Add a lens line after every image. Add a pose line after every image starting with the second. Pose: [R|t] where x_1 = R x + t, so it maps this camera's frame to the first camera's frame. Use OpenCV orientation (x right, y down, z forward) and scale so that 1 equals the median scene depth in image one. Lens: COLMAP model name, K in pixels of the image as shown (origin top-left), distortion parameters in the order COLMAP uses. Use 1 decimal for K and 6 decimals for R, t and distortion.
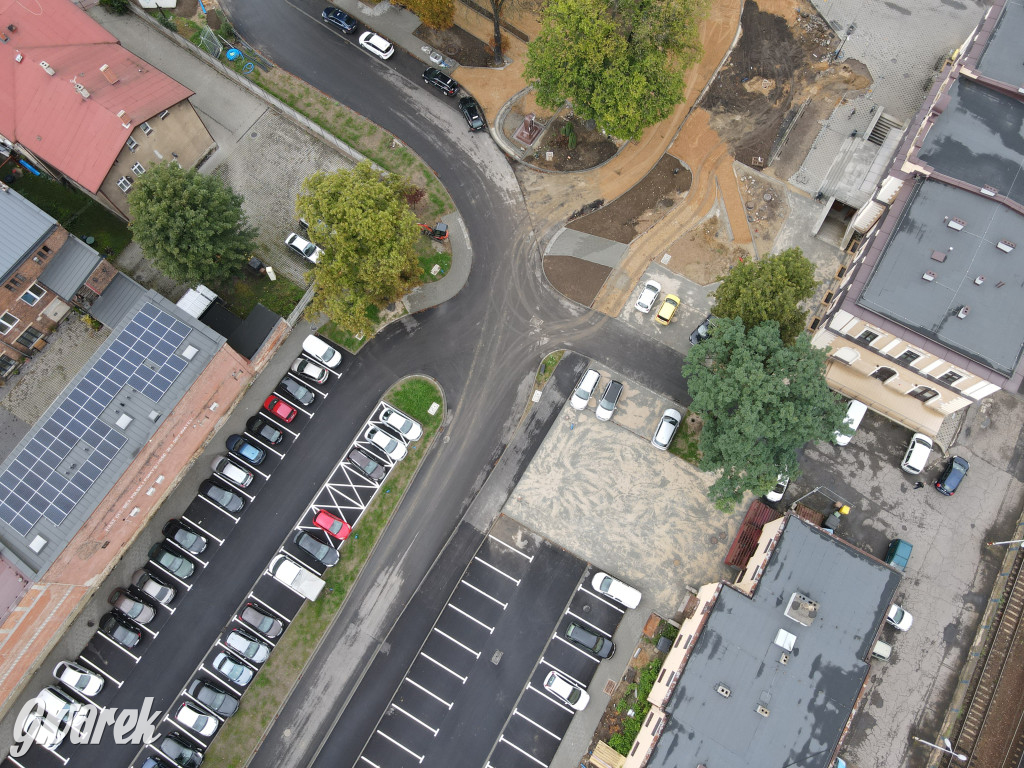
lens RADIAL K [[751.0, 0, 511.3], [0, 751.0, 379.4], [0, 0, 1]] dist [-0.001099, 0.034817]
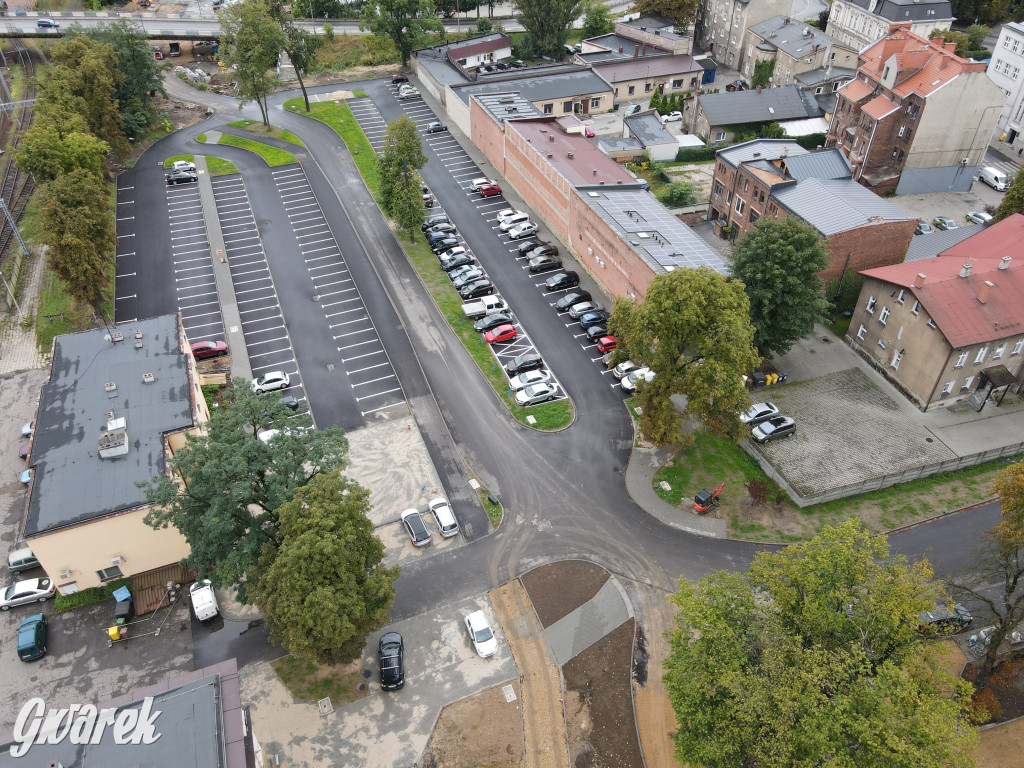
lens RADIAL K [[751.0, 0, 511.3], [0, 751.0, 379.4], [0, 0, 1]] dist [-0.001099, 0.034817]
pose [[-0.621449, 0.512398, -0.592663, 0.490148], [-0.737820, -0.128361, 0.662680, -0.609628], [0.263481, 0.849101, 0.457827, 0.479961]]
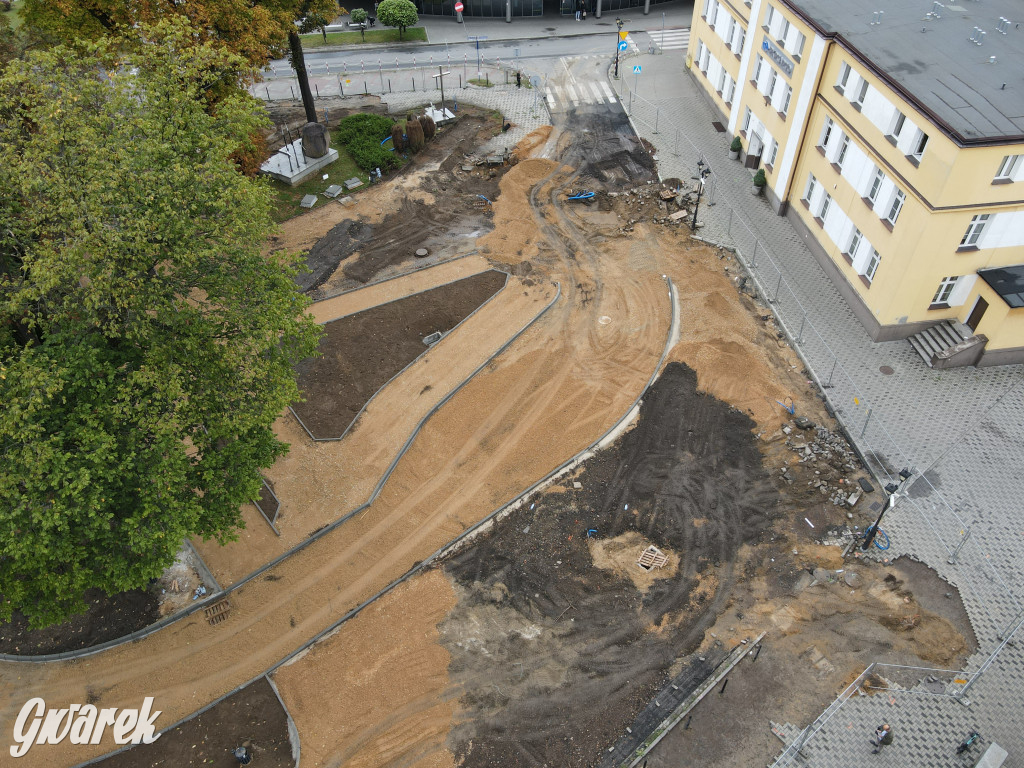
lens RADIAL K [[749.0, 0, 510.8], [0, 749.0, 381.3], [0, 0, 1]] dist [0.000258, 0.029248]
pose [[0.947250, 0.222216, -0.230949, 0.393949], [-0.303283, 0.854481, -0.421760, -0.342646], [0.103620, 0.469555, 0.876802, 0.746696]]
